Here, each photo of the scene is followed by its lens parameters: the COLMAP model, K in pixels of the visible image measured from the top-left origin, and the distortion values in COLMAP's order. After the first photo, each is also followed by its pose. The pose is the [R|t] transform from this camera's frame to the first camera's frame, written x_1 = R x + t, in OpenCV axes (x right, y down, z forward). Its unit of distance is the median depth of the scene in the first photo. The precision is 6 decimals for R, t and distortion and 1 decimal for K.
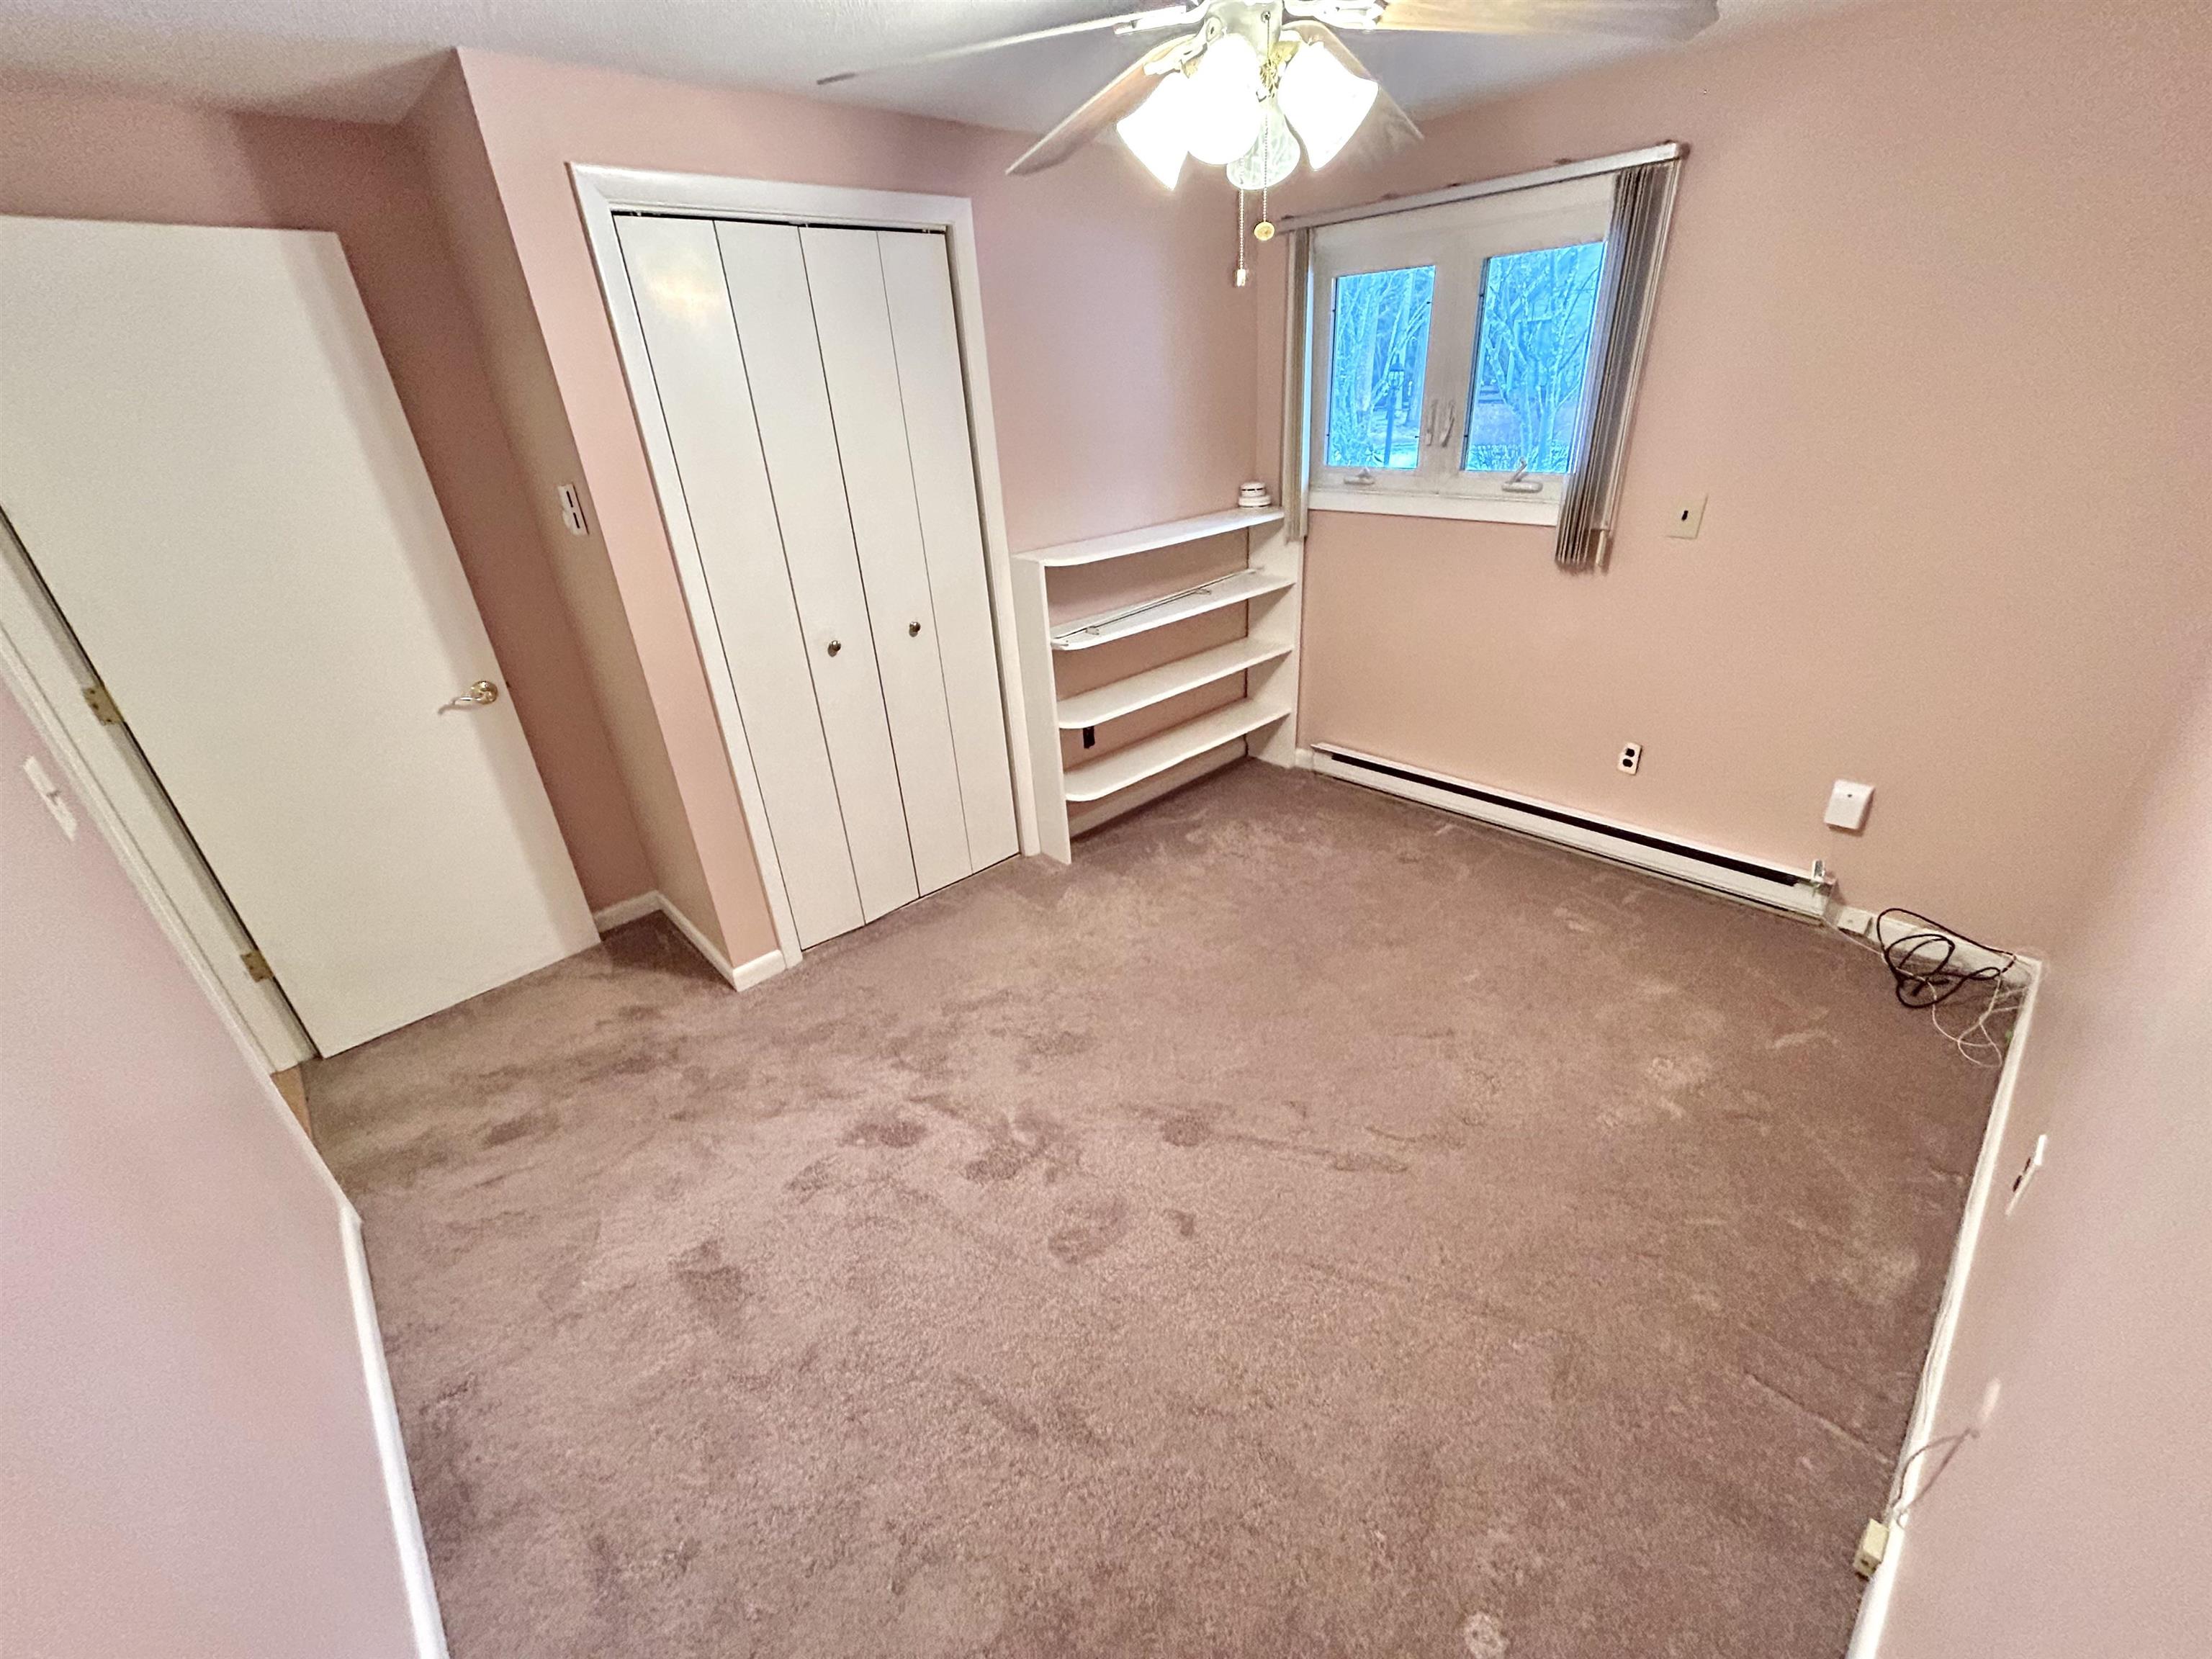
lens RADIAL K [[891.8, 0, 1106.5], [0, 891.8, 827.3], [0, 0, 1]] dist [0.002921, 0.000231]
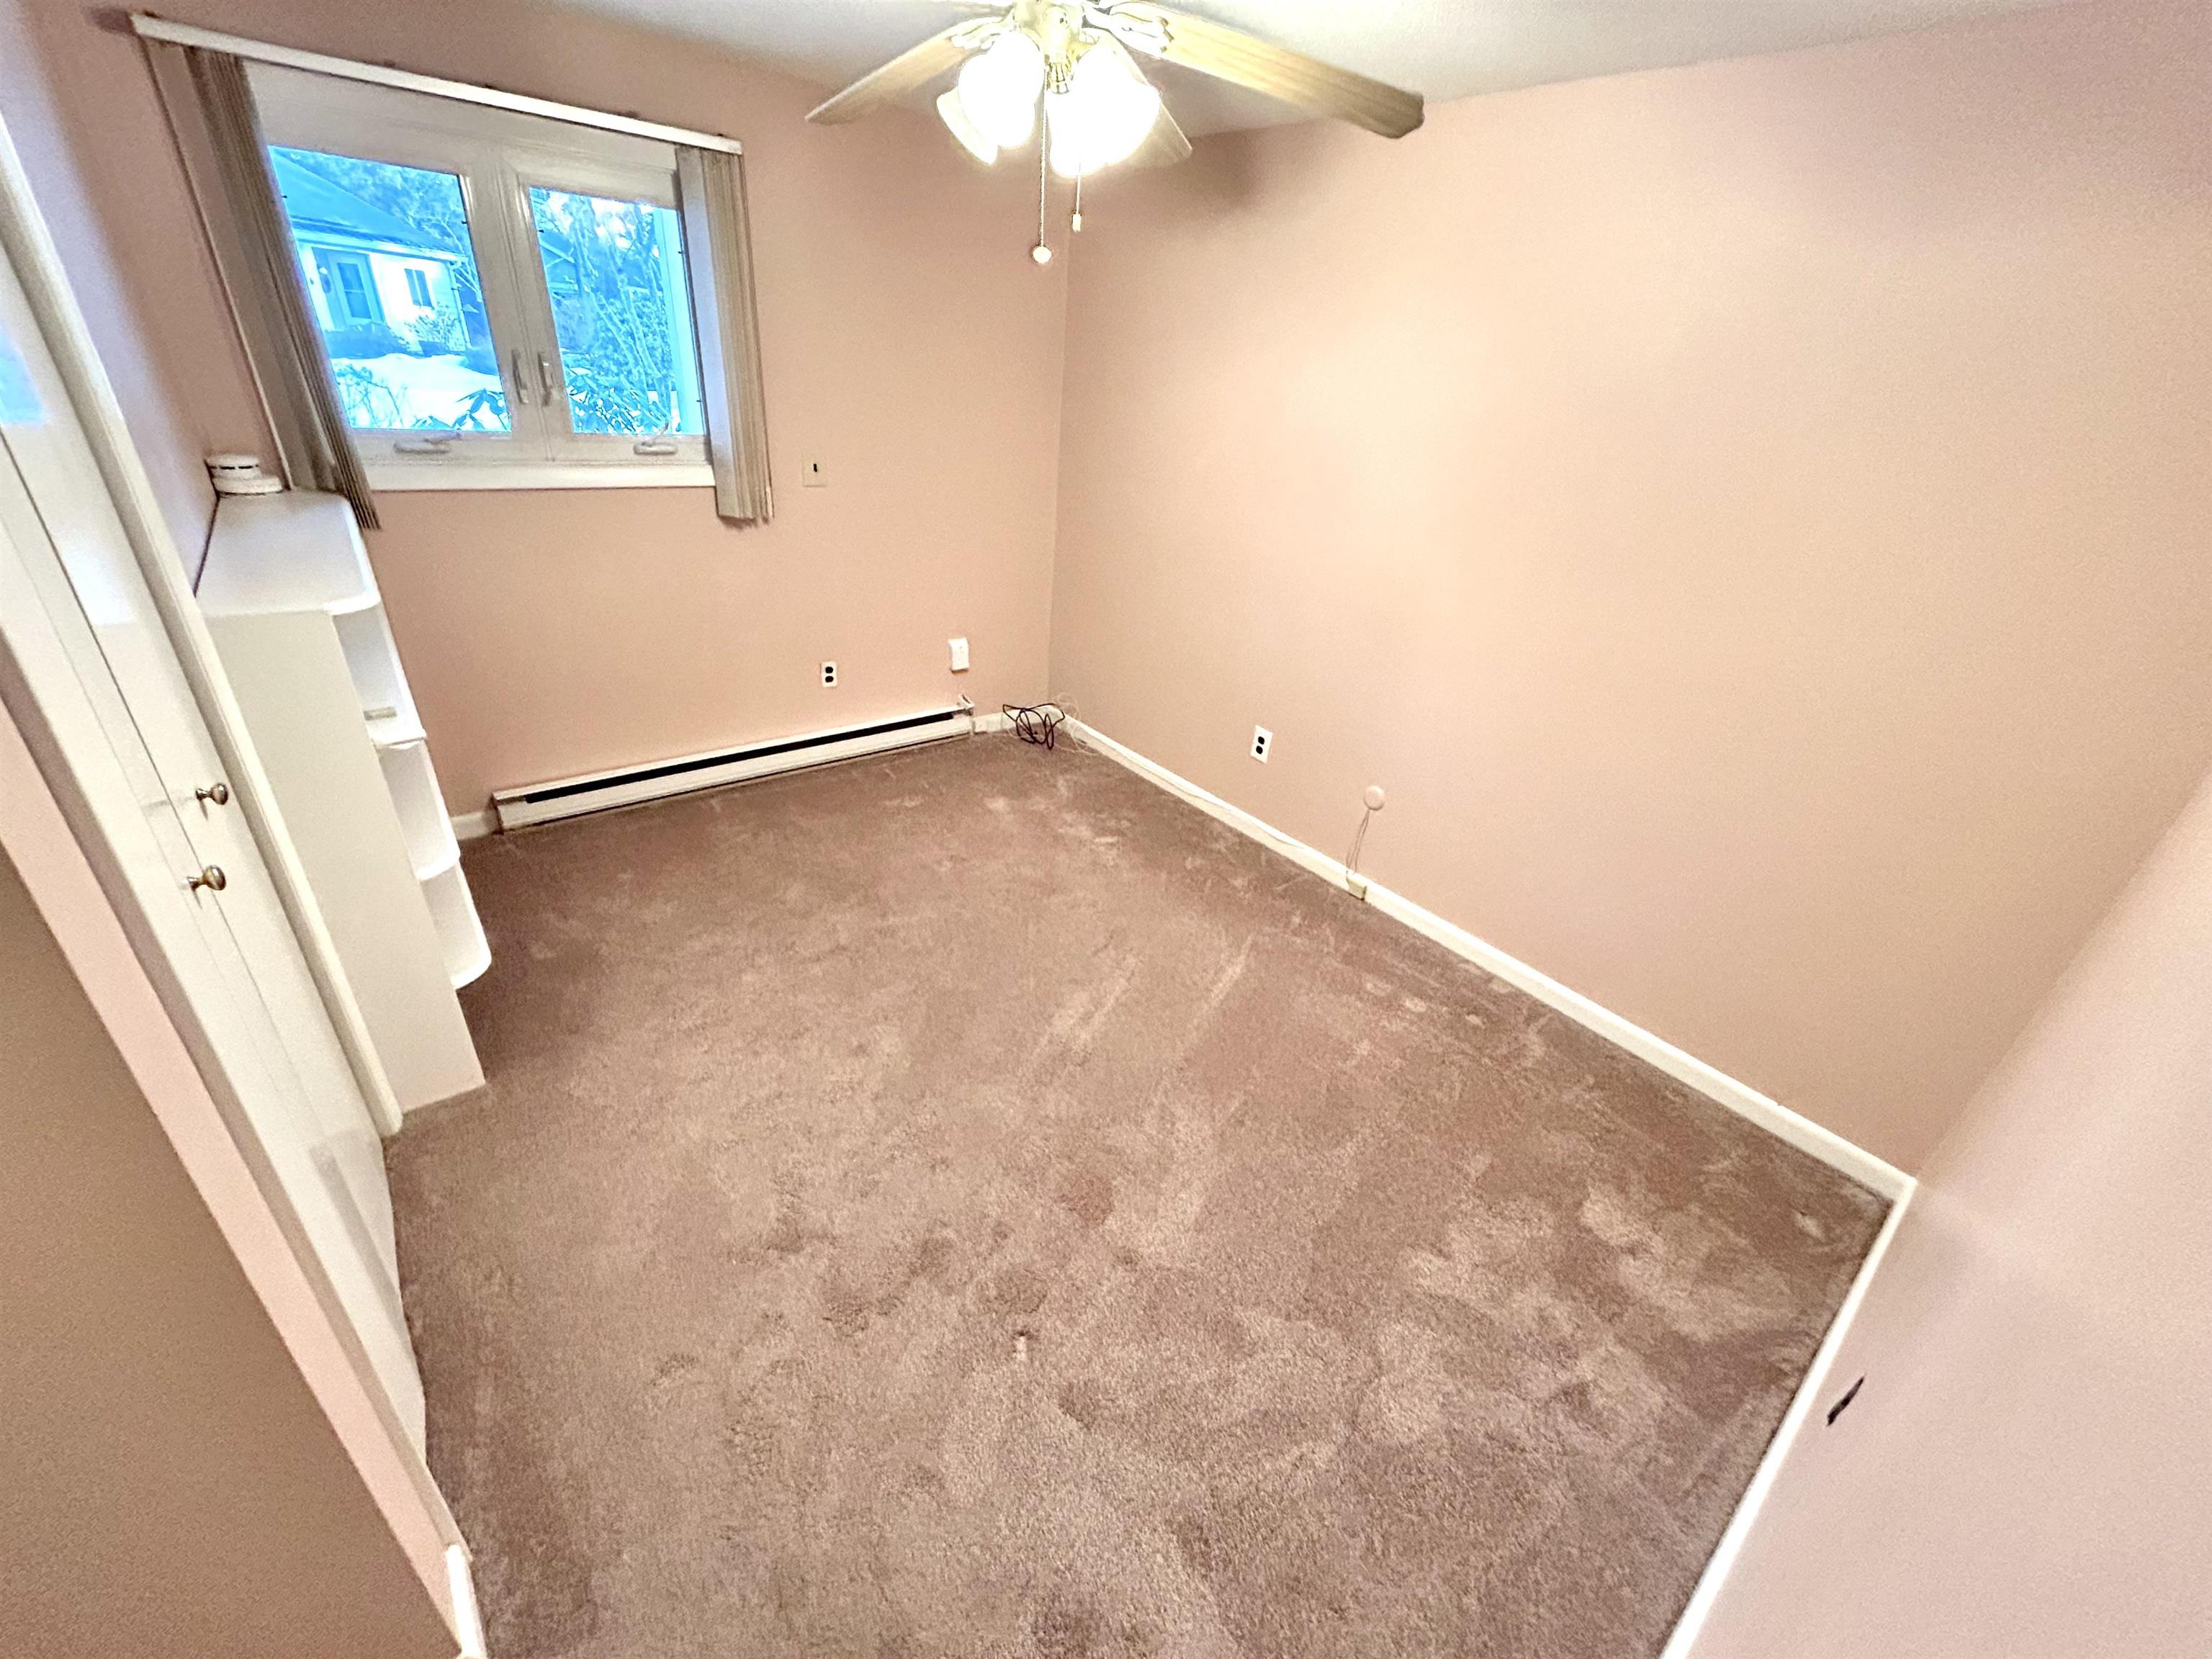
lens RADIAL K [[891.8, 0, 1105.9], [0, 891.8, 828.7], [0, 0, 1]] dist [0.002921, 0.000231]
pose [[0.066466, -0.410950, 0.909232, -0.568994], [0.374129, 0.855028, 0.359102, -0.192886], [-0.924992, 0.316302, 0.210578, 0.468812]]
